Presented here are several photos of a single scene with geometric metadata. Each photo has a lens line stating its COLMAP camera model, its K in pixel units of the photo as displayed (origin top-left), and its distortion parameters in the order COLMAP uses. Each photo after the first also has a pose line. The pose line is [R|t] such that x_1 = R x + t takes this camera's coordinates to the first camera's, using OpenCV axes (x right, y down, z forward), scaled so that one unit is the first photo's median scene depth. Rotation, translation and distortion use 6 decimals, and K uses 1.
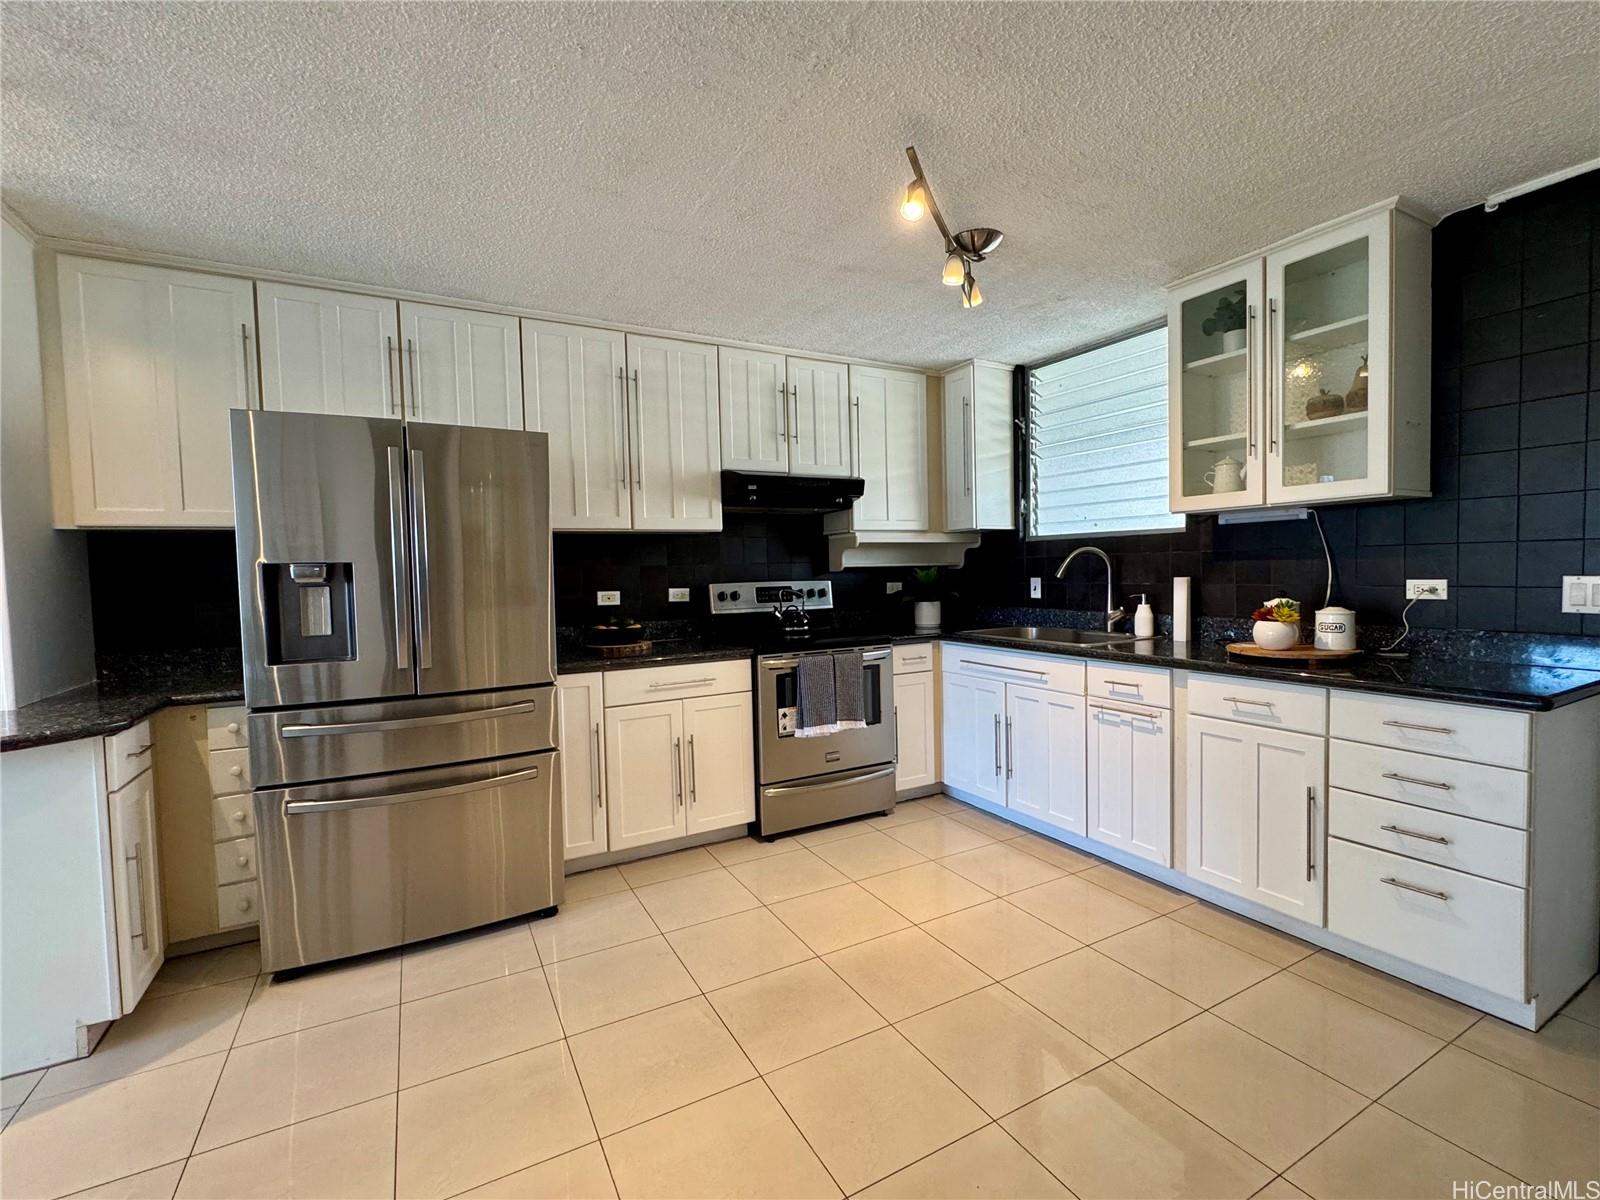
lens RADIAL K [[704.2, 0, 801.5], [0, 704.2, 599.1], [0, 0, 1]] dist [0.001653, -0.000302]
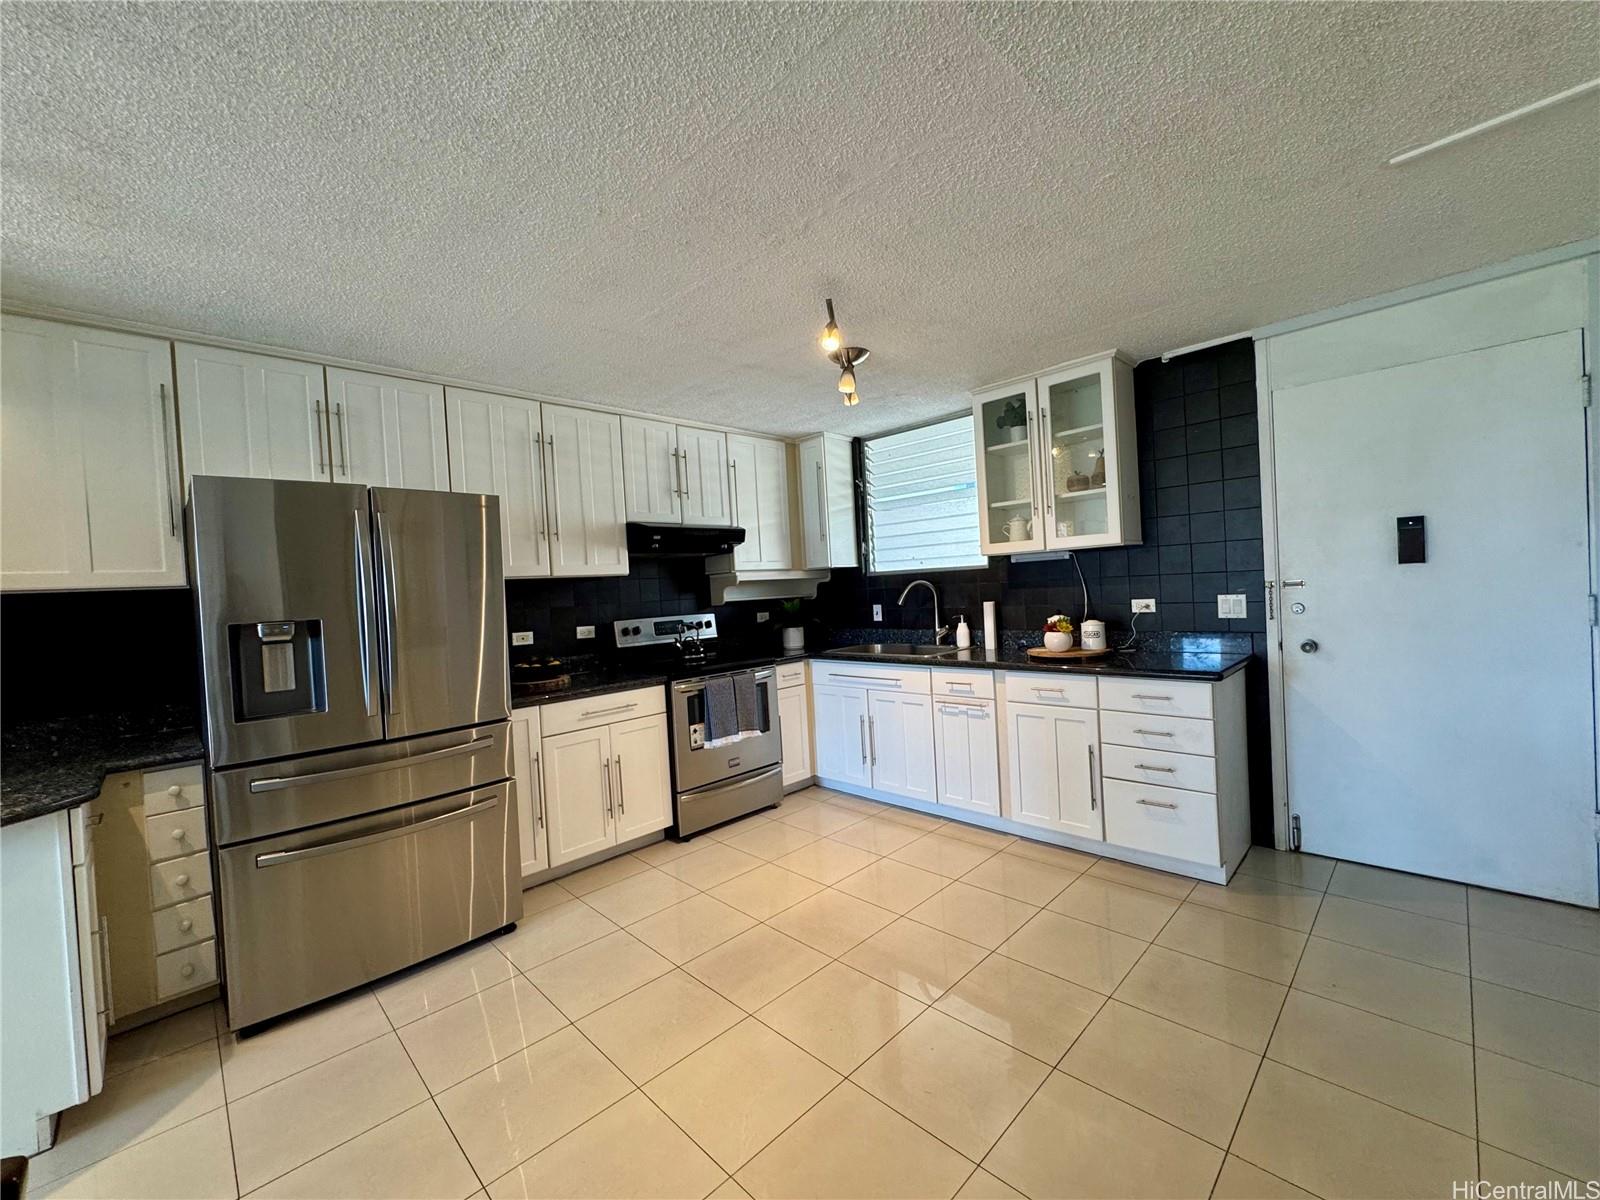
lens RADIAL K [[644.2, 0, 797.2], [0, 644.2, 599.6], [0, 0, 1]] dist [0.001934, -0.000066]
pose [[0.961102, -0.034394, 0.274045, -0.175274], [0.044285, 0.998569, -0.029985, -0.016538], [-0.272622, 0.040955, 0.961249, -0.104169]]
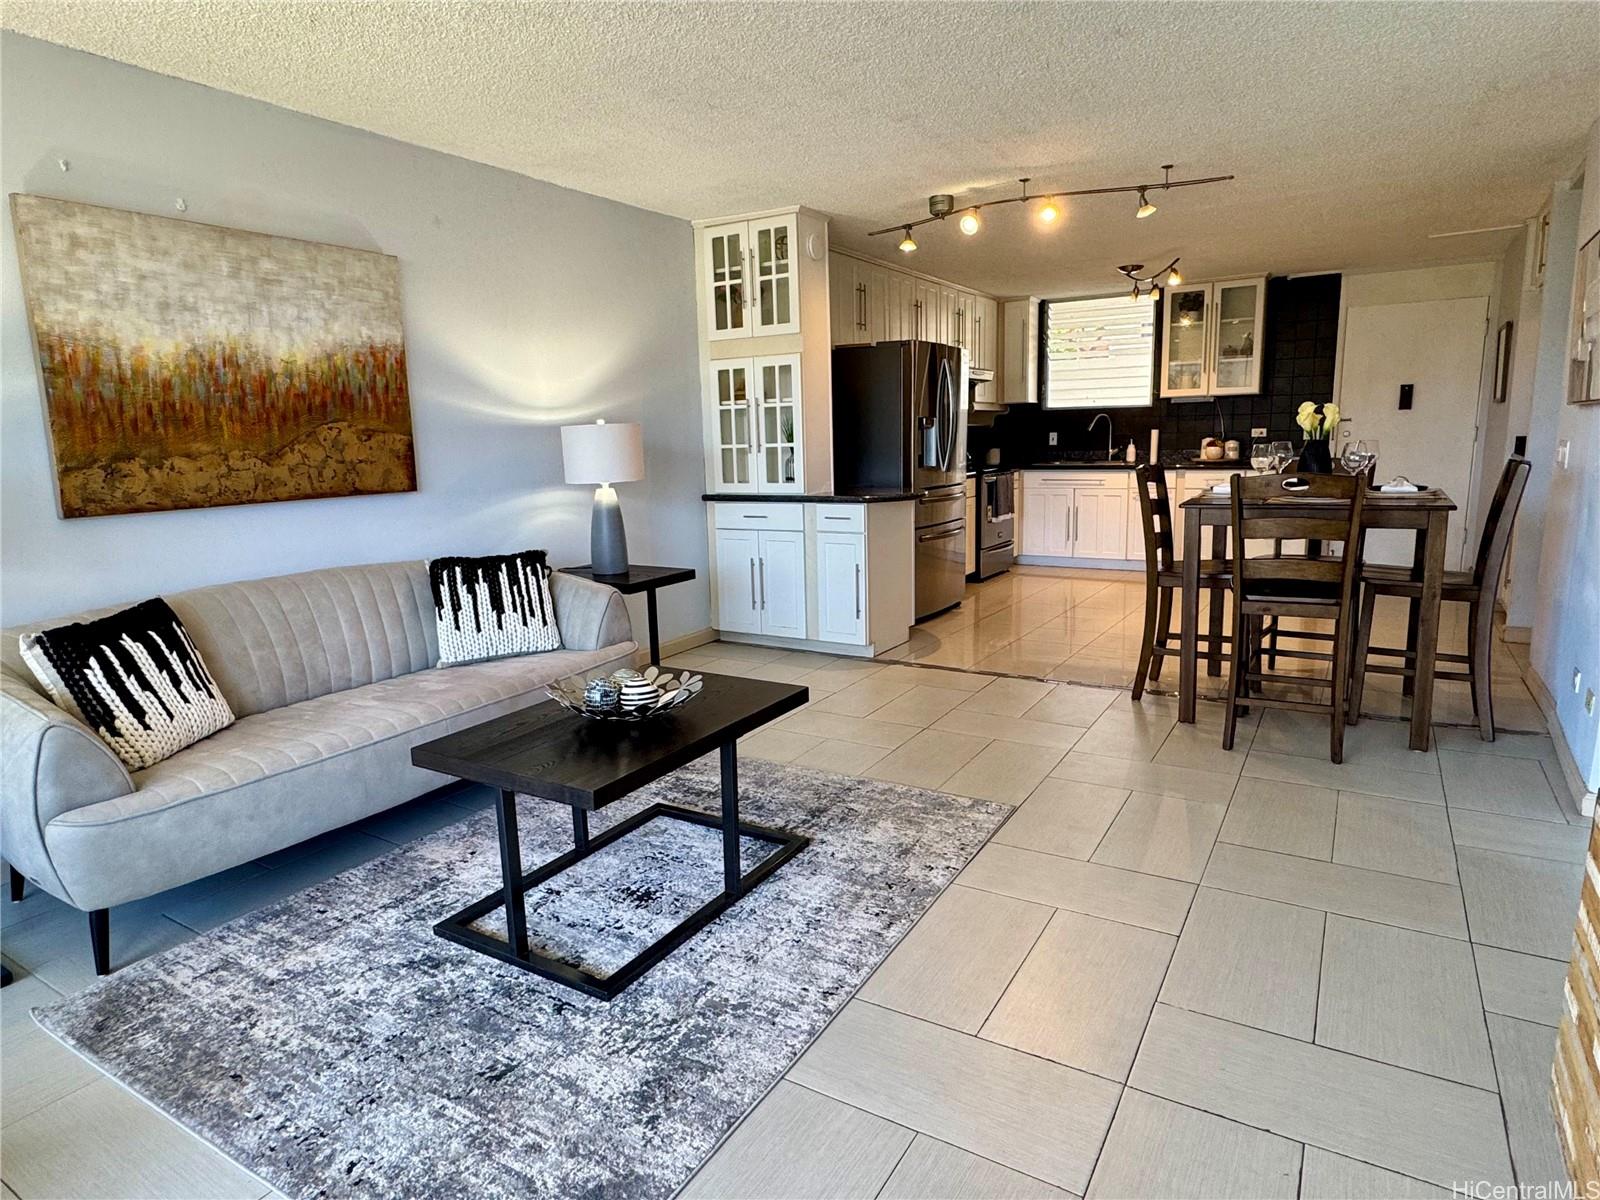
lens RADIAL K [[942.0, 0, 785.0], [0, 942.0, 600.4], [0, 0, 1]] dist [0.011033, -0.002163]
pose [[0.870834, -0.085436, 0.484096, -1.938554], [0.027029, 0.991613, 0.126383, 0.093469], [-0.490834, -0.096974, 0.865840, -0.963468]]
